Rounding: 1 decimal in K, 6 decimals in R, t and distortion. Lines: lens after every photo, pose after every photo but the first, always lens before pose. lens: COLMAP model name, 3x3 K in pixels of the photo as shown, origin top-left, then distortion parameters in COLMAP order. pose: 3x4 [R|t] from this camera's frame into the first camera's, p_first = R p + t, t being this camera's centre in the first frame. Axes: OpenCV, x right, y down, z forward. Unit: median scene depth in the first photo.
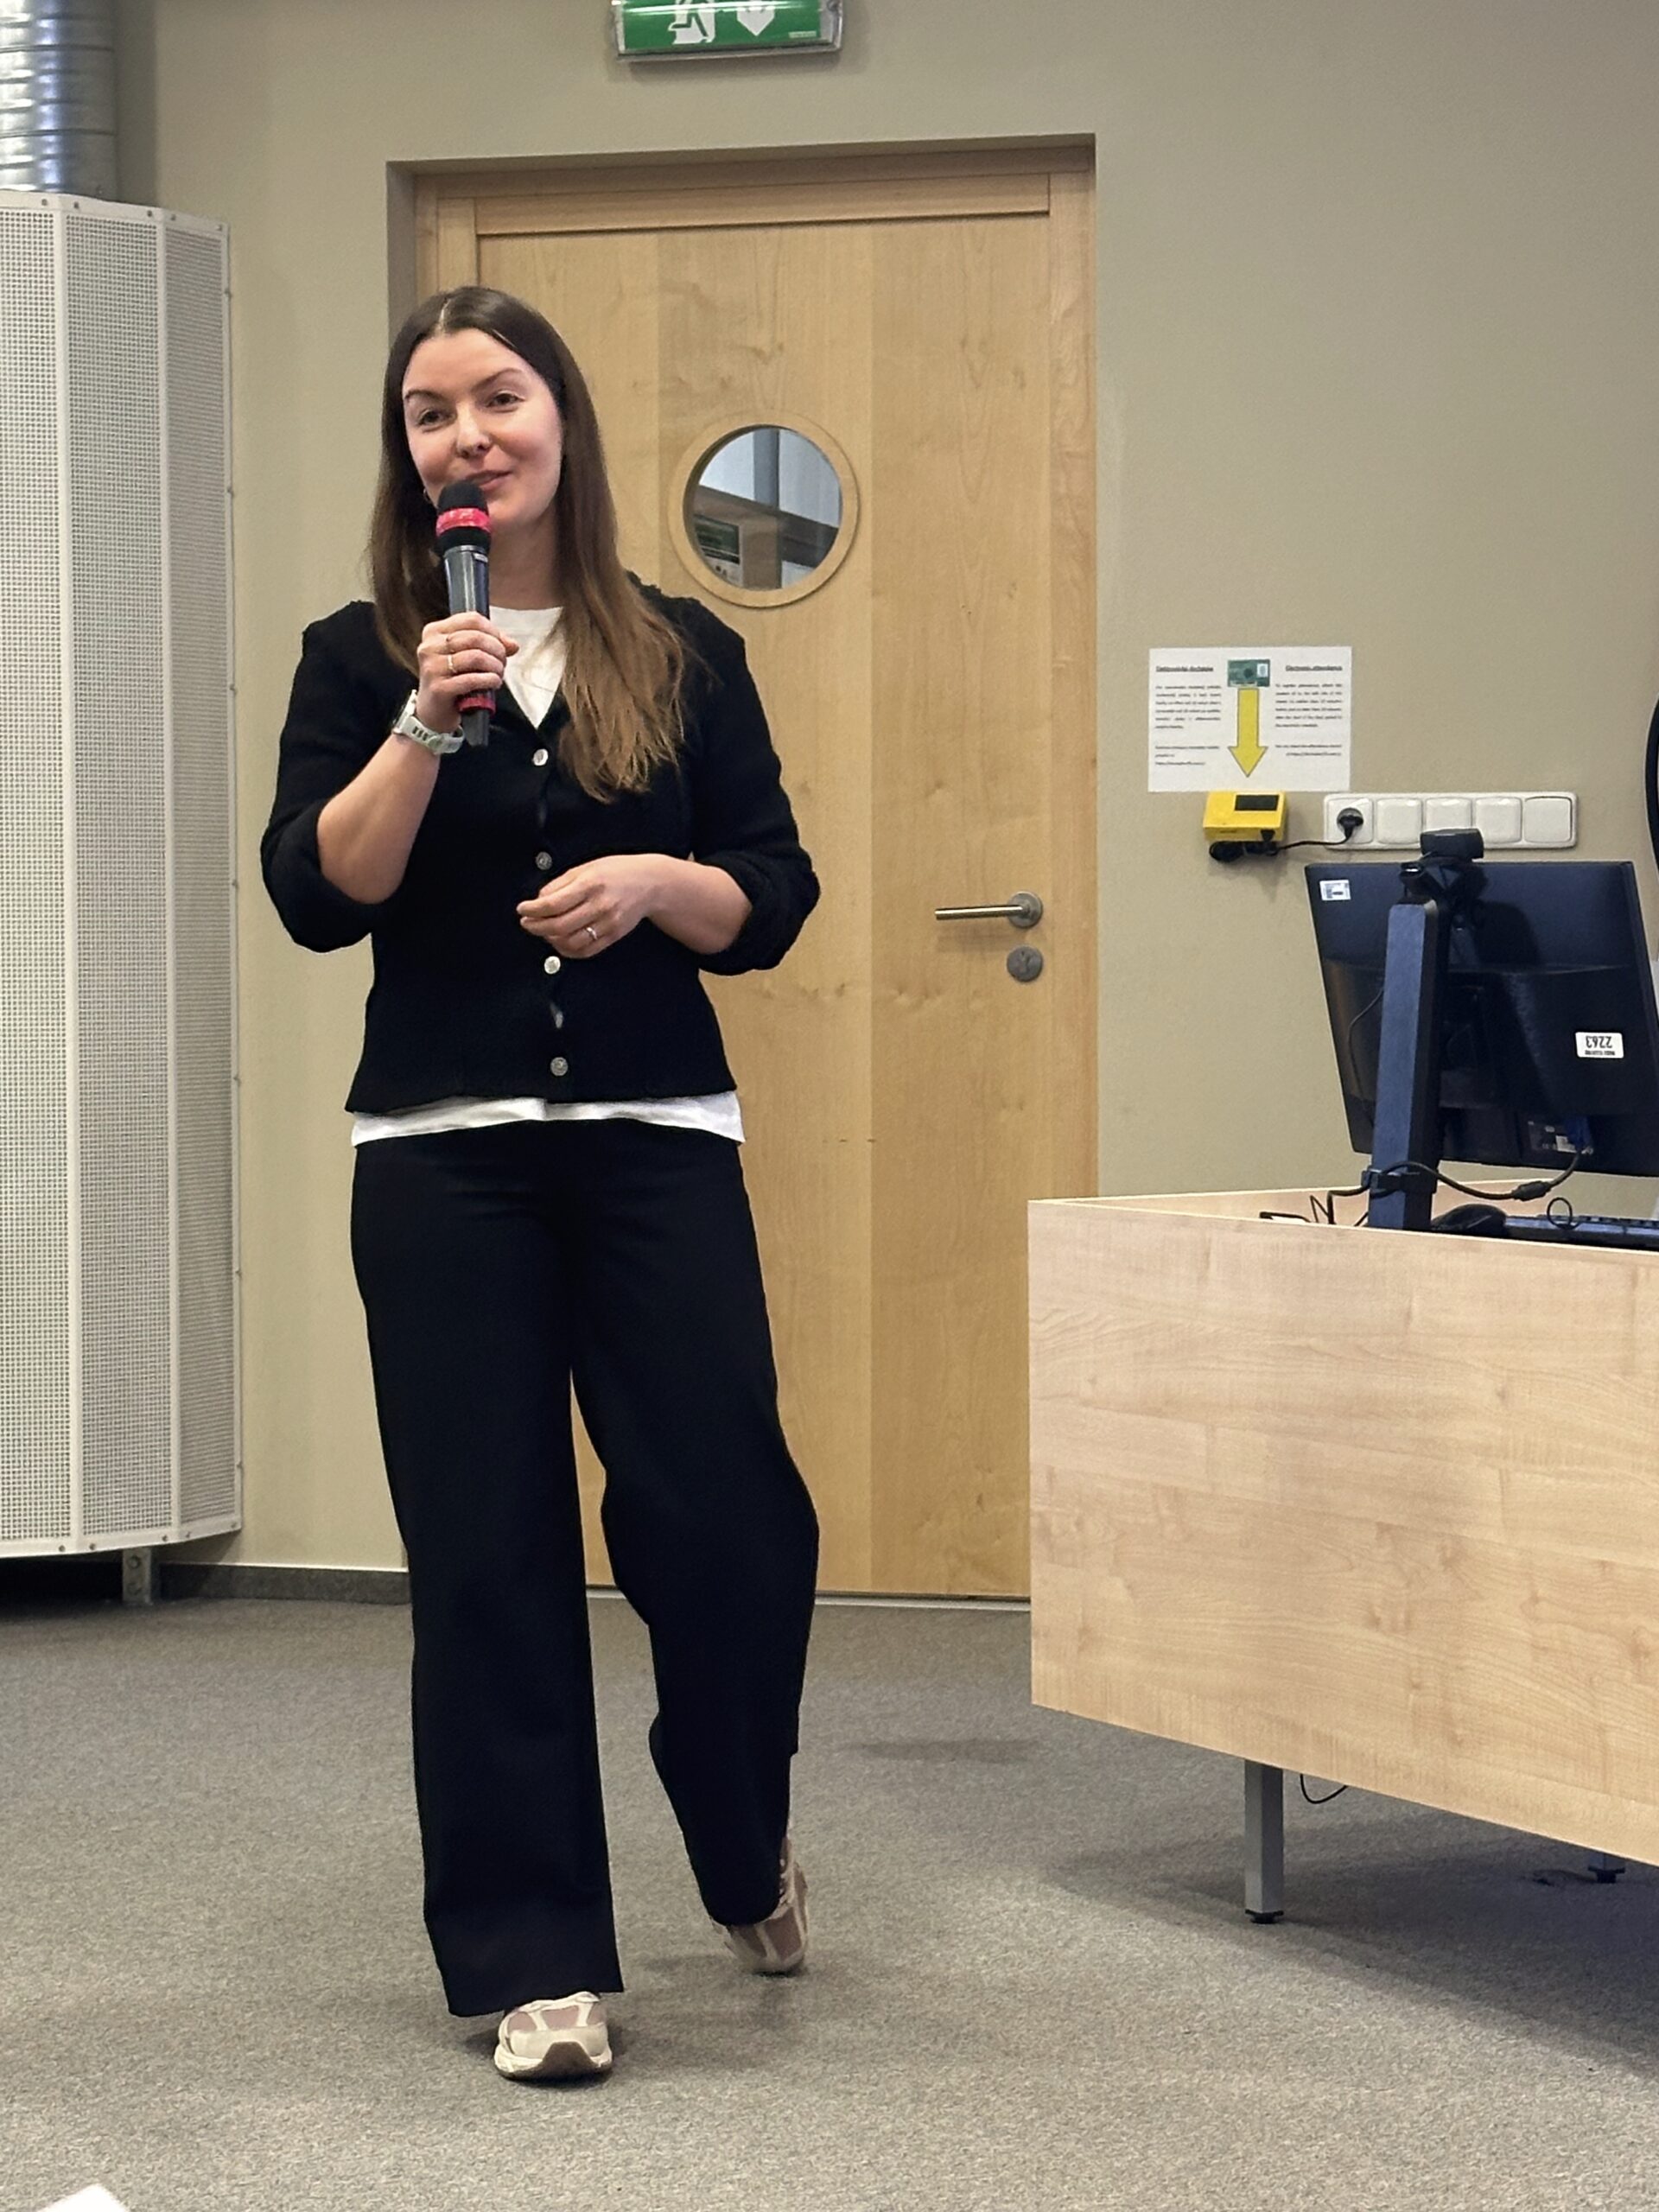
lens RADIAL K [[4876.2, 0, 829.5], [0, 4876.2, 1106.0], [0, 0, 1]] dist [0.124968, 0.375921]
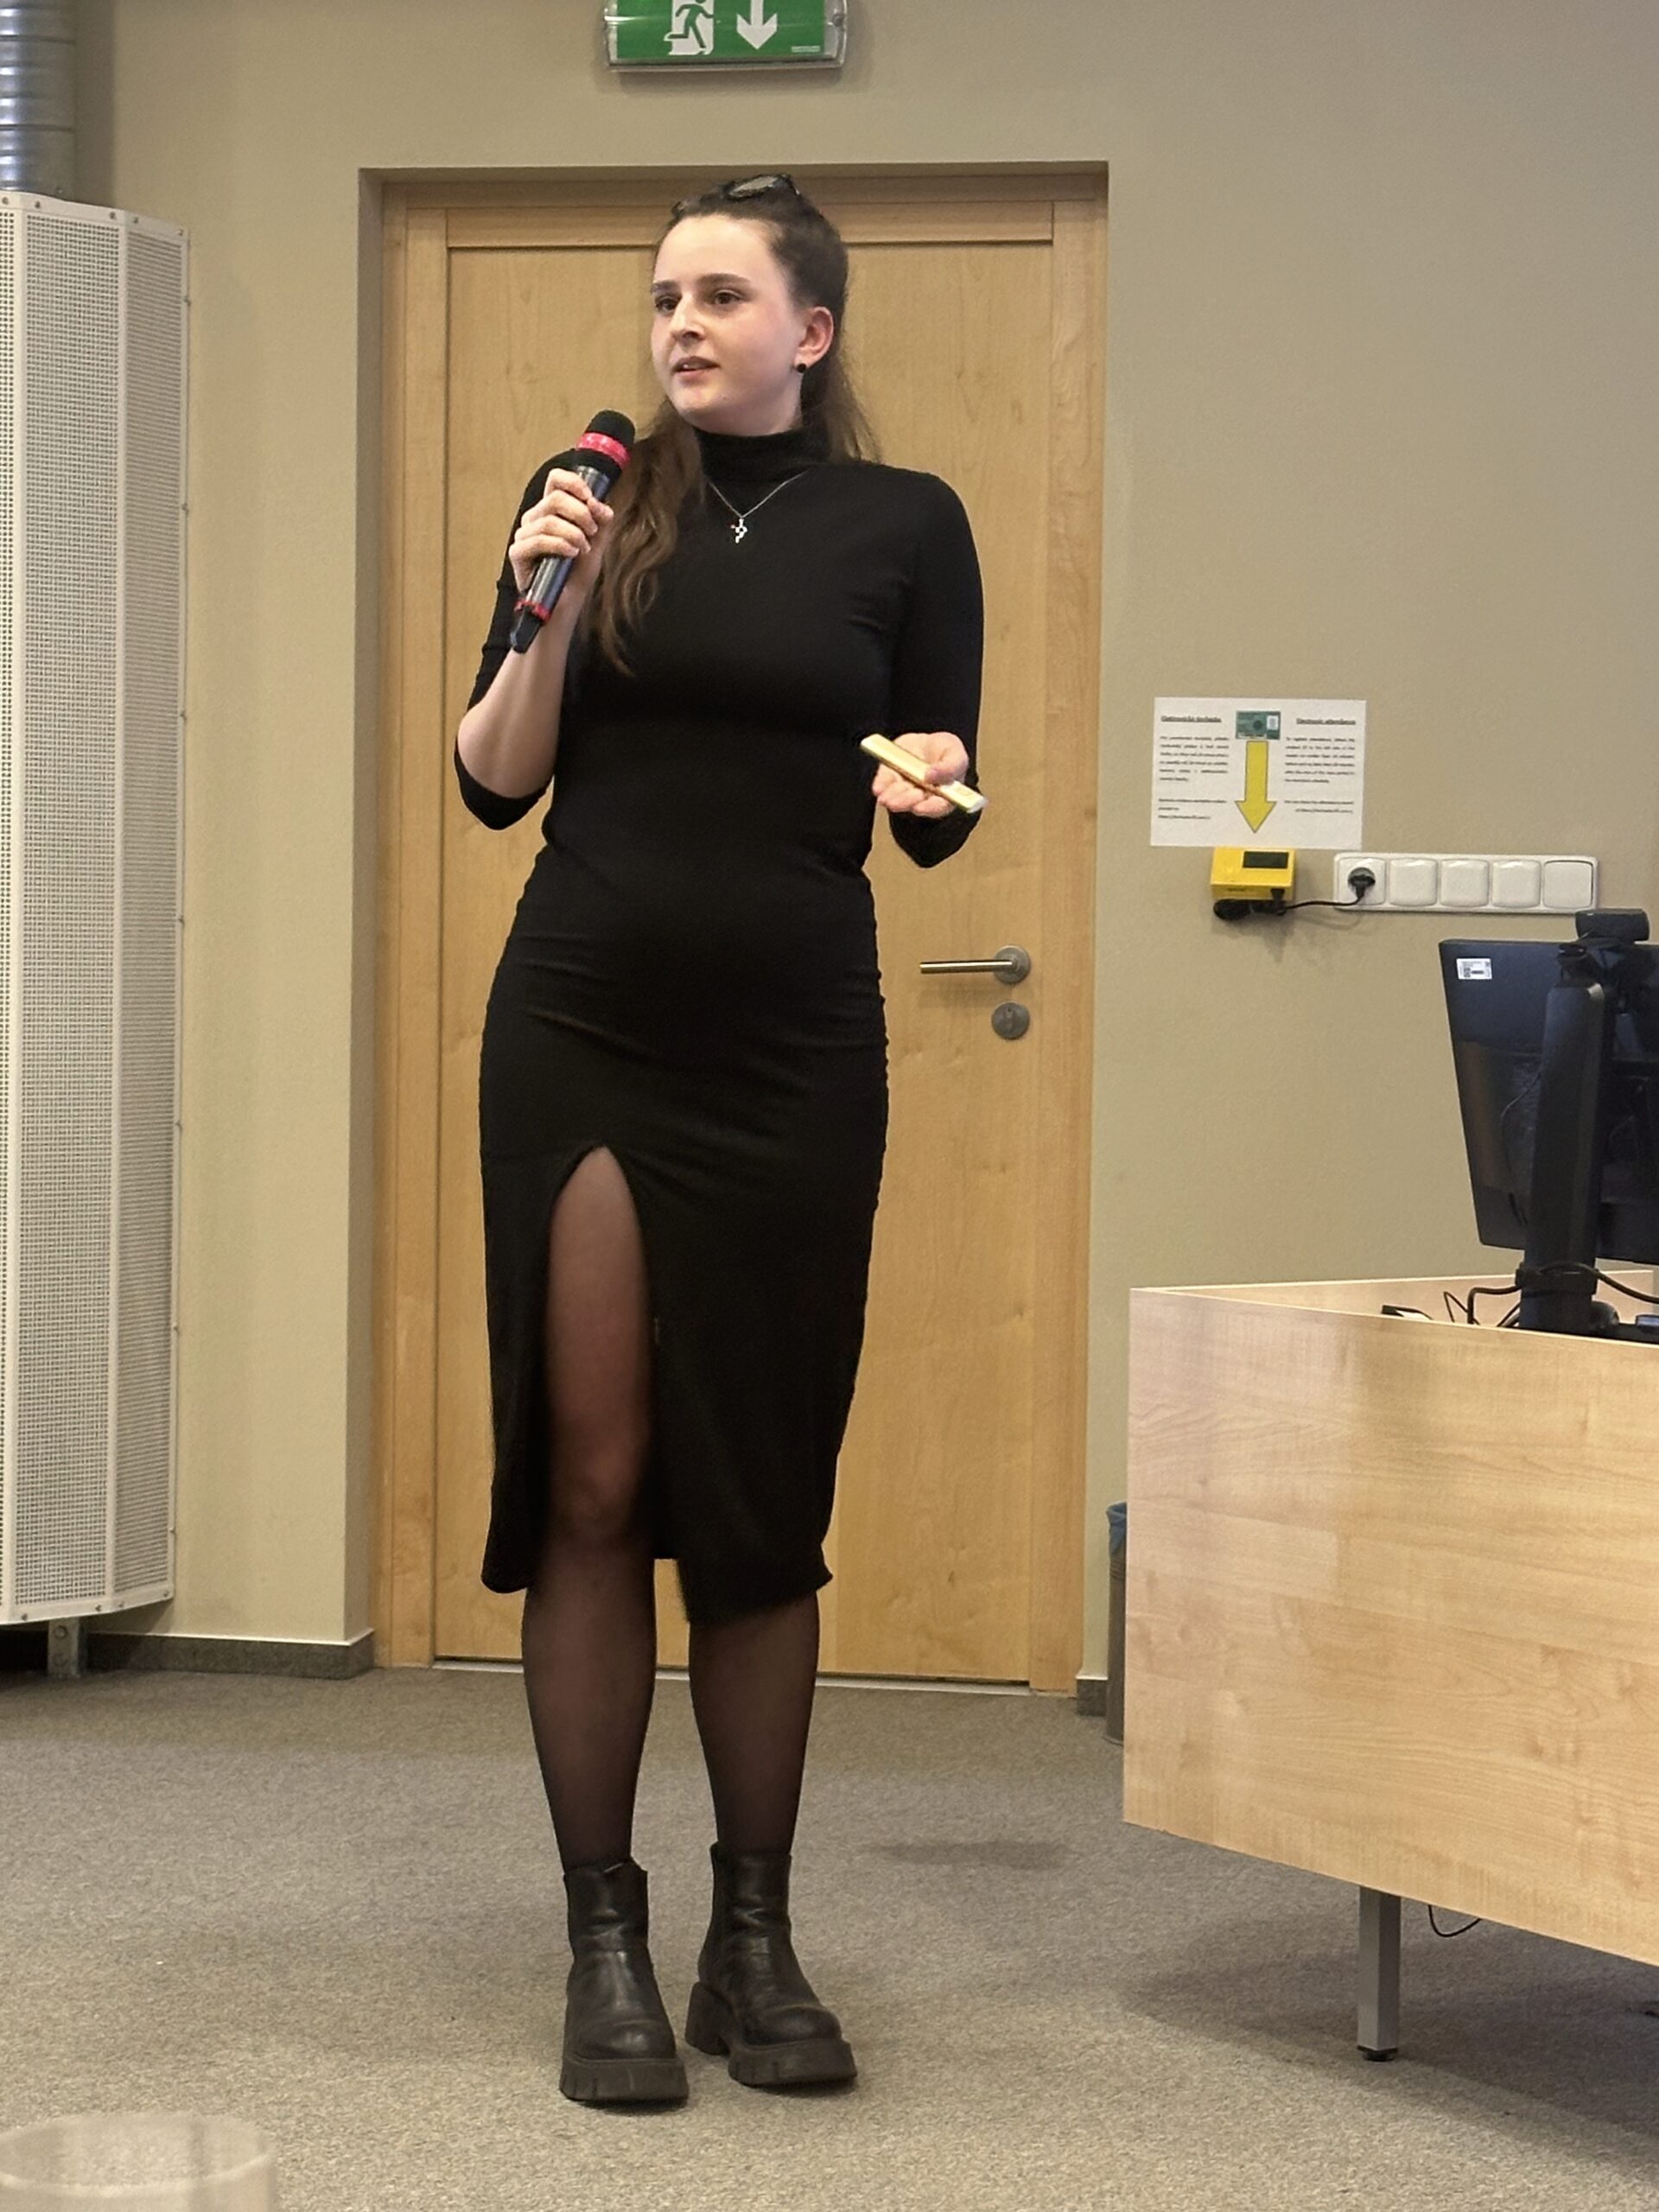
lens RADIAL K [[4876.2, 0, 829.5], [0, 4876.2, 1106.0], [0, 0, 1]] dist [0.124968, 0.375921]
pose [[0.997931, 0.018295, 0.061638, -0.071422], [-0.018101, 0.999829, -0.003715, -0.010676], [-0.061695, 0.002592, 0.998092, 0.055475]]
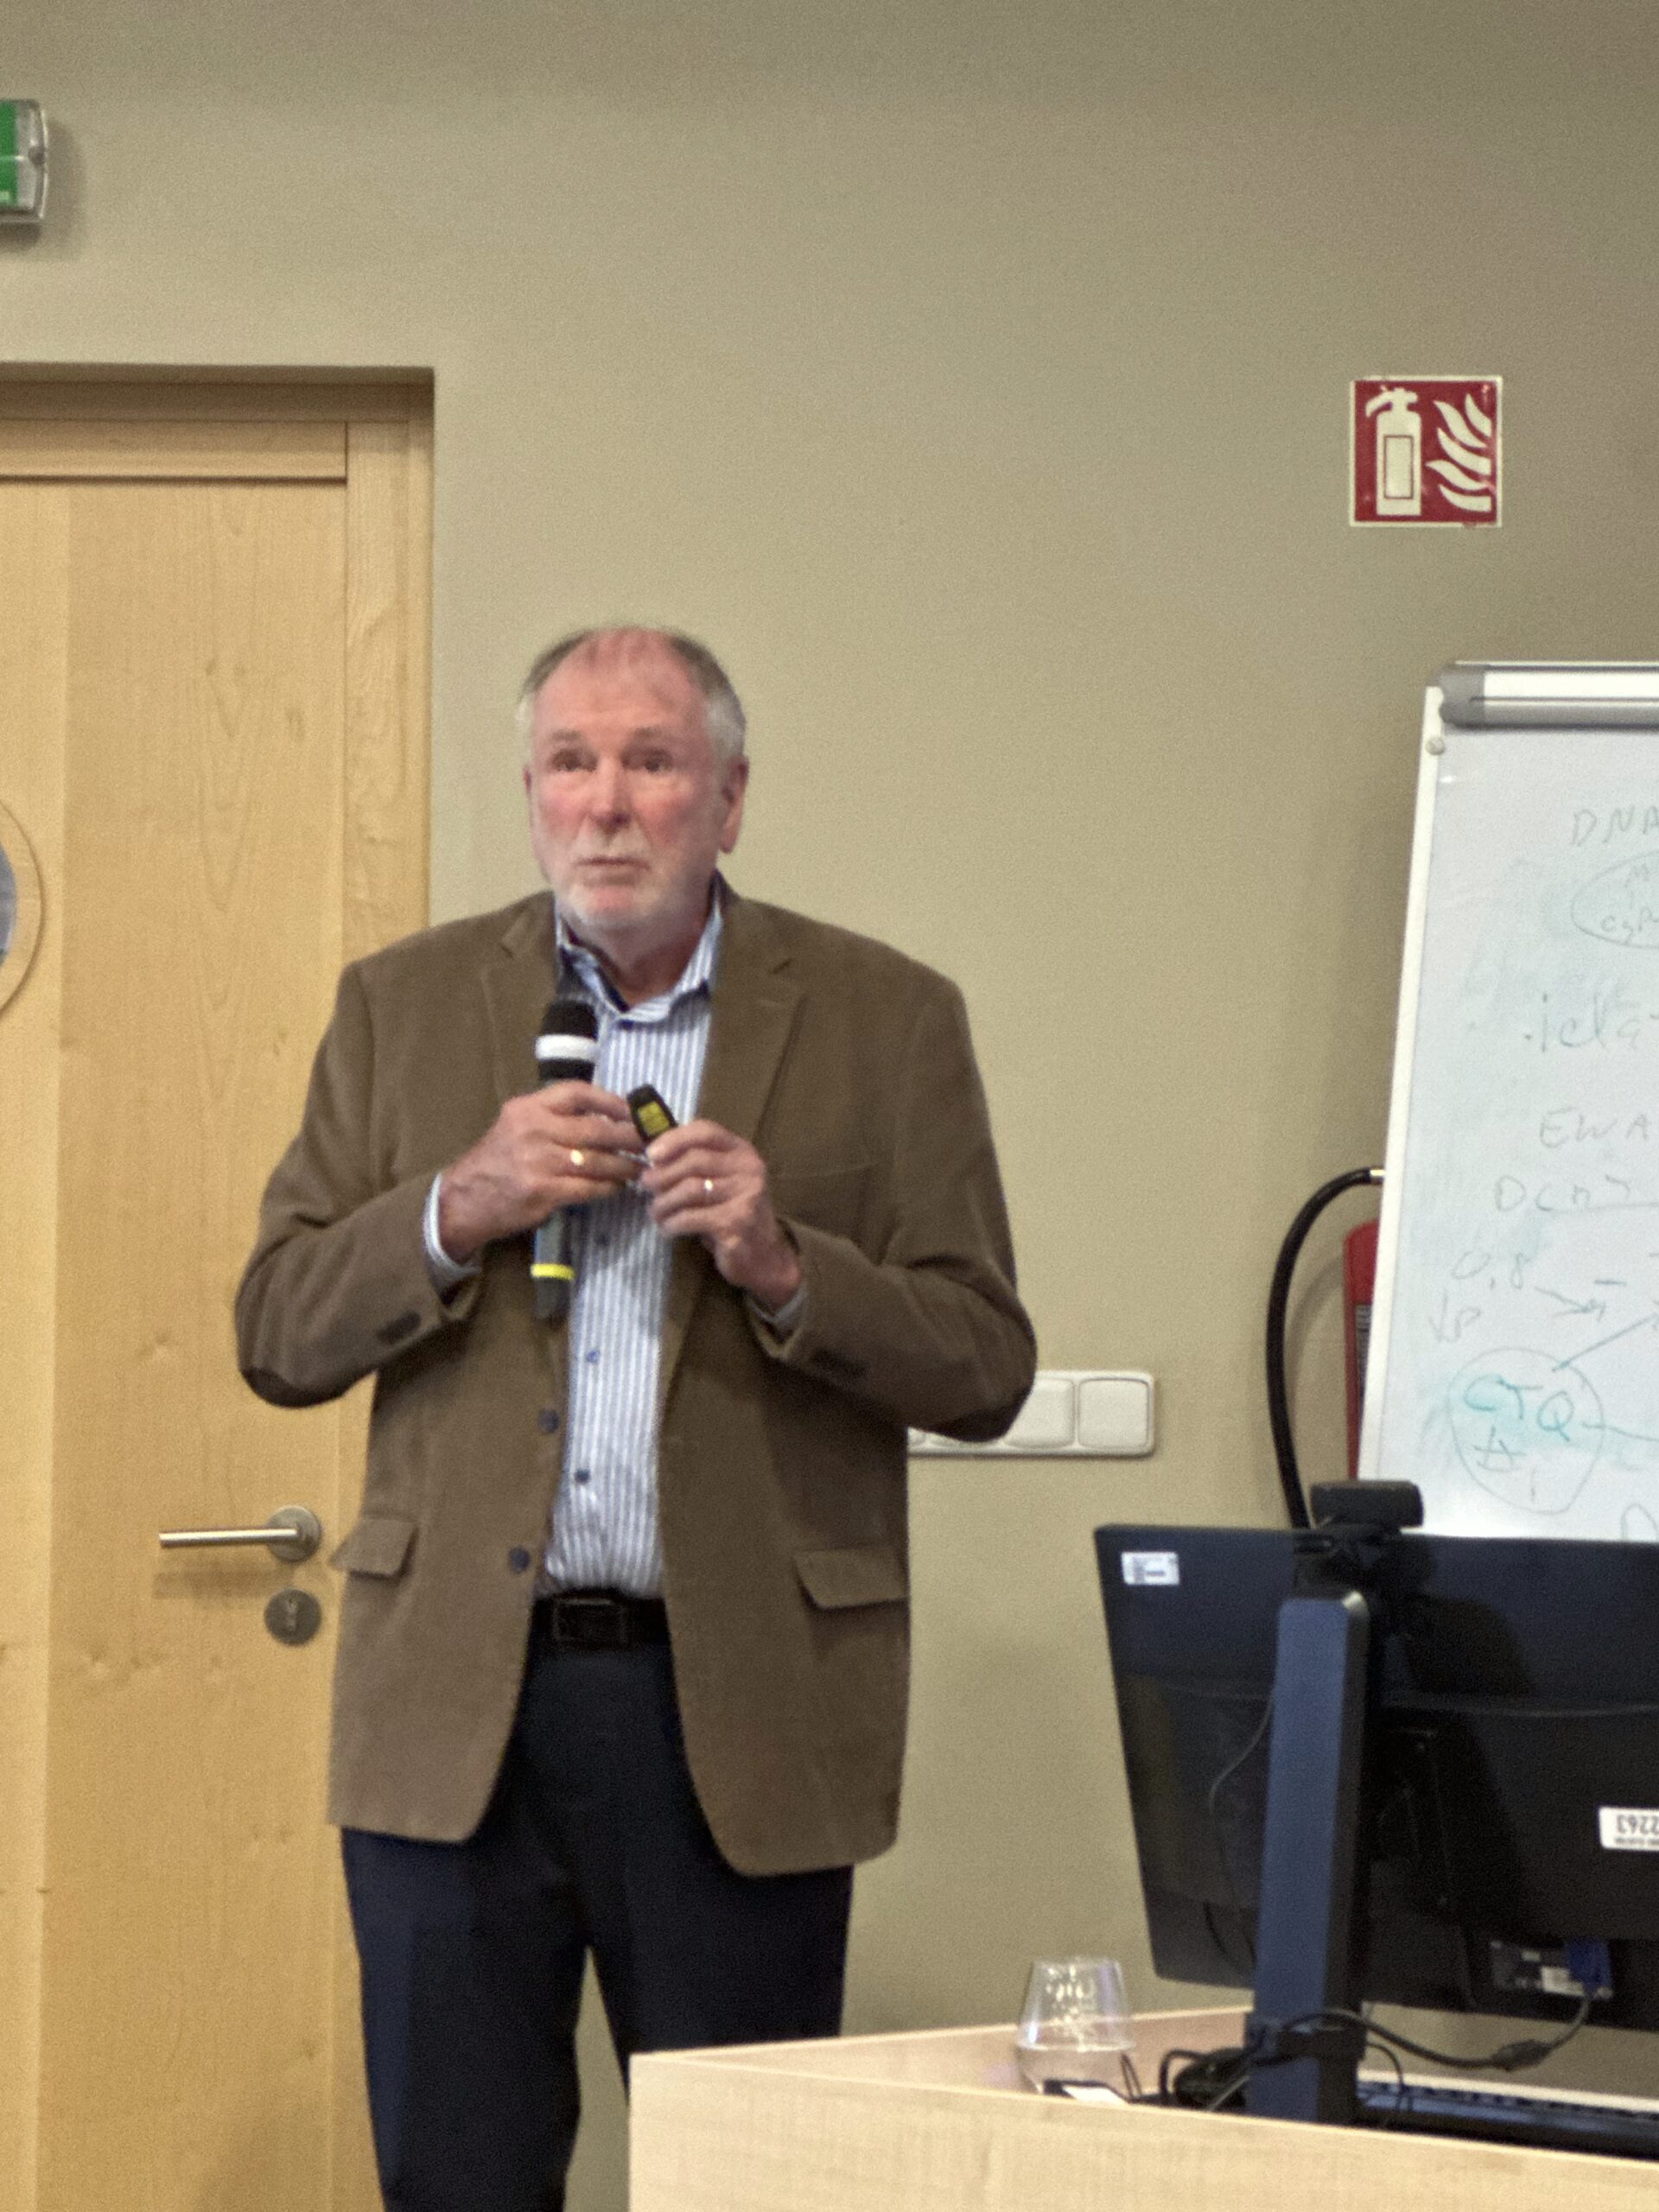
lens RADIAL K [[6845.9, 0, 829.5], [0, 6845.9, 1106.0], [0, 0, 1]] dist [-0.317725, 10.850997]
pose [[0.974408, 0.022377, 0.223671, -0.124436], [-0.003187, 0.996308, -0.085789, -0.024943], [-0.224765, 0.082880, 0.970882, 0.125668]]
